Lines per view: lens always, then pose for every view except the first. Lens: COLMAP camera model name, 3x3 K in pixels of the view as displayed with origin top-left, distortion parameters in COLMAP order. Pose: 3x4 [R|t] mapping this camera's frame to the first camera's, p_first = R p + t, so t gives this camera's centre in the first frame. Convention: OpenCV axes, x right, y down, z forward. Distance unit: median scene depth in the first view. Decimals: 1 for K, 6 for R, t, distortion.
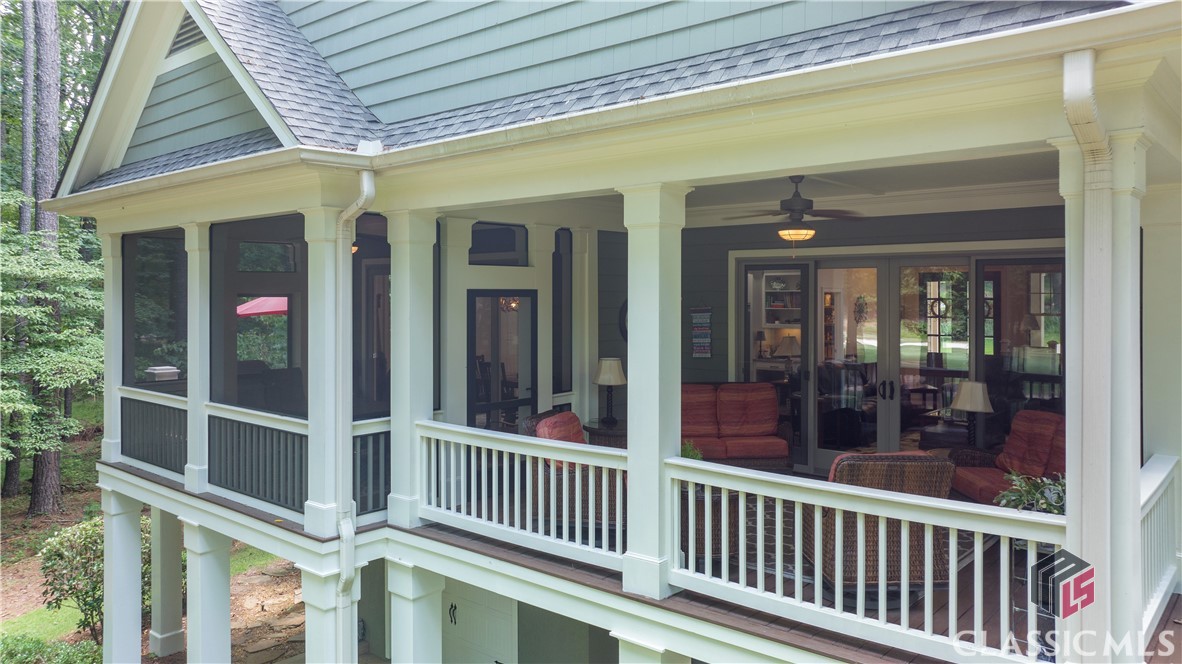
lens RADIAL K [[813.3, 0, 592.8], [0, 813.3, 323.6], [0, 0, 1]] dist [-0.011723, -0.000624]
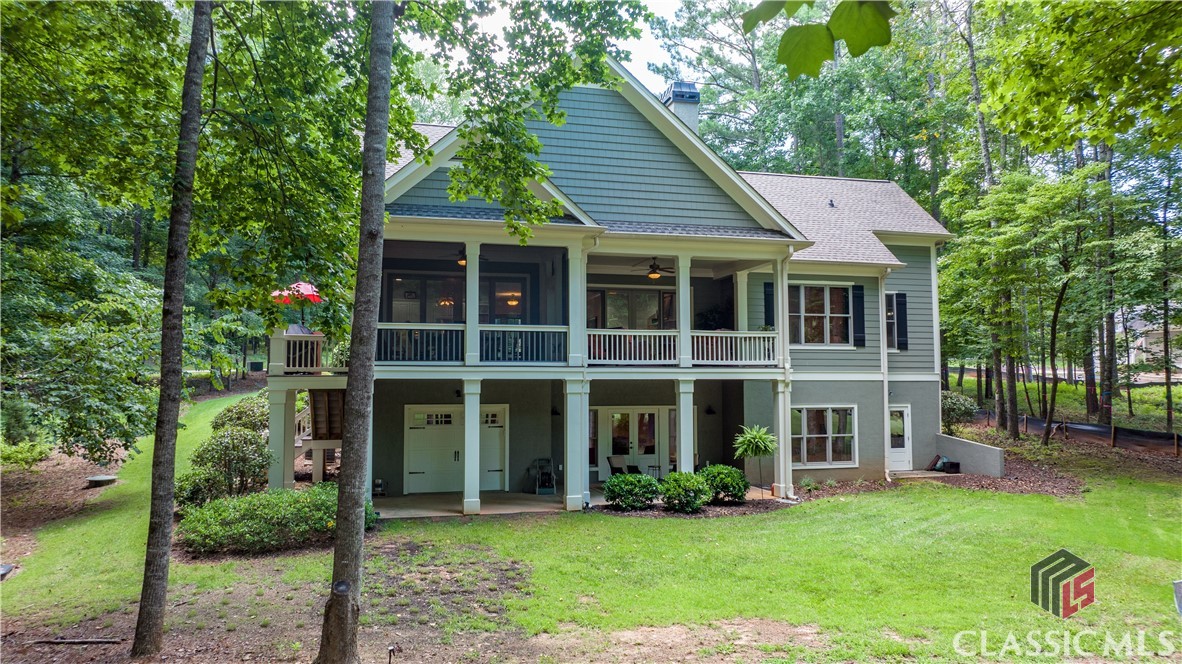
lens RADIAL K [[813.3, 0, 593.9], [0, 813.3, 331.1], [0, 0, 1]] dist [-0.011723, -0.000624]
pose [[0.583828, 0.053191, 0.810133, -2.417989], [0.029656, 0.995788, -0.086753, 0.365626], [-0.811335, 0.074674, 0.579792, -0.591301]]
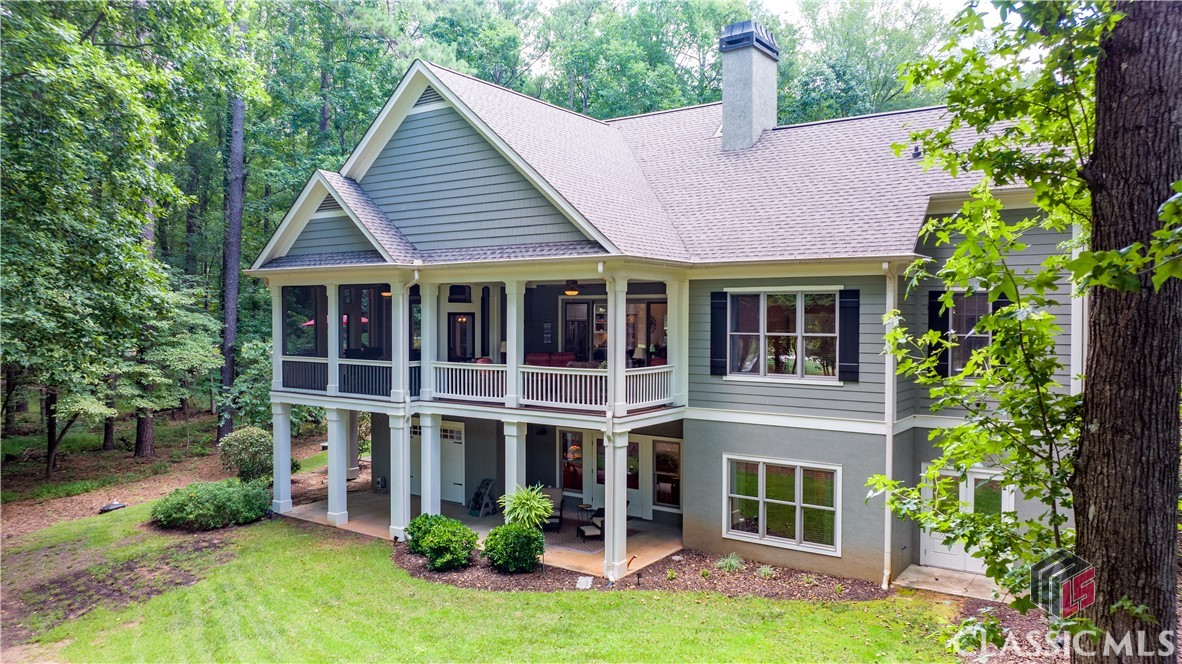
lens RADIAL K [[813.3, 0, 583.2], [0, 813.3, 329.1], [0, 0, 1]] dist [-0.011723, -0.000624]
pose [[0.996150, 0.001019, 0.087658, 0.048172], [0.000481, 0.999854, -0.017091, 0.058929], [-0.087663, 0.017067, 0.996004, -1.726594]]
